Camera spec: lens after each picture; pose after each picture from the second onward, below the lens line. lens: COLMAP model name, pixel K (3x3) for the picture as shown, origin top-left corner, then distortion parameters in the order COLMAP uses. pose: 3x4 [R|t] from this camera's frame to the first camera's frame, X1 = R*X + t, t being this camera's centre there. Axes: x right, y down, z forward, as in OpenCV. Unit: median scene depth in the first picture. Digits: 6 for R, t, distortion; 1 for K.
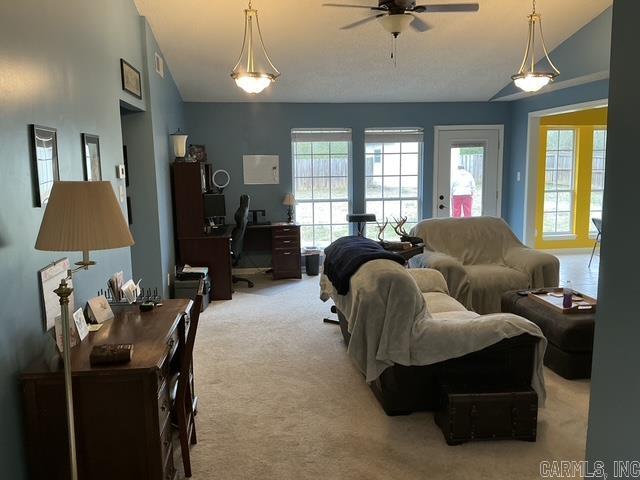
lens RADIAL K [[538.2, 0, 317.5], [0, 538.2, 239.9], [0, 0, 1]] dist [0.098825, -0.202973]
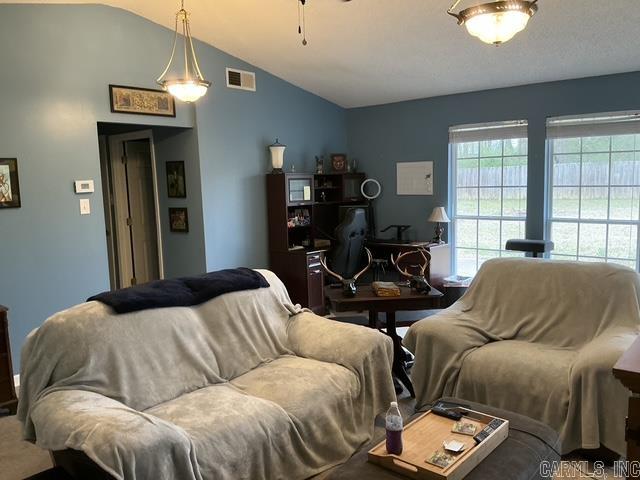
lens RADIAL K [[538.2, 0, 319.7], [0, 538.2, 240.4], [0, 0, 1]] dist [0.098825, -0.202973]
pose [[0.667410, 0.083338, -0.740012, 0.437450], [-0.081804, 0.995909, 0.038379, -0.053391], [0.740183, 0.034922, 0.671498, 0.325482]]
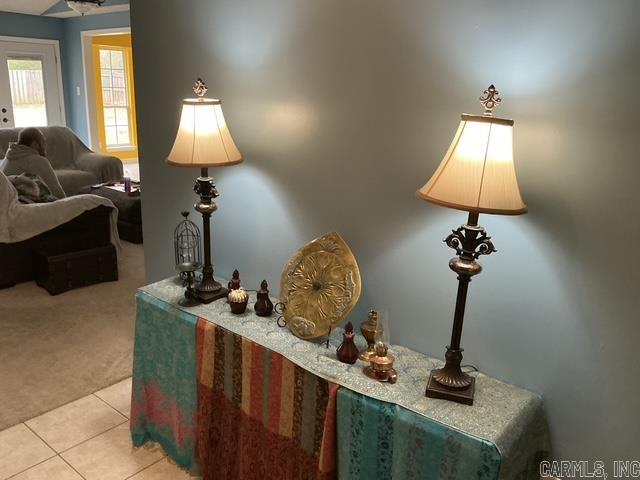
lens RADIAL K [[538.2, 0, 315.8], [0, 538.2, 243.8], [0, 0, 1]] dist [0.098825, -0.202973]
pose [[0.727979, -0.152497, 0.668425, -0.062482], [0.054107, 0.984687, 0.165723, 0.030929], [-0.683462, -0.084476, 0.725082, -0.148612]]
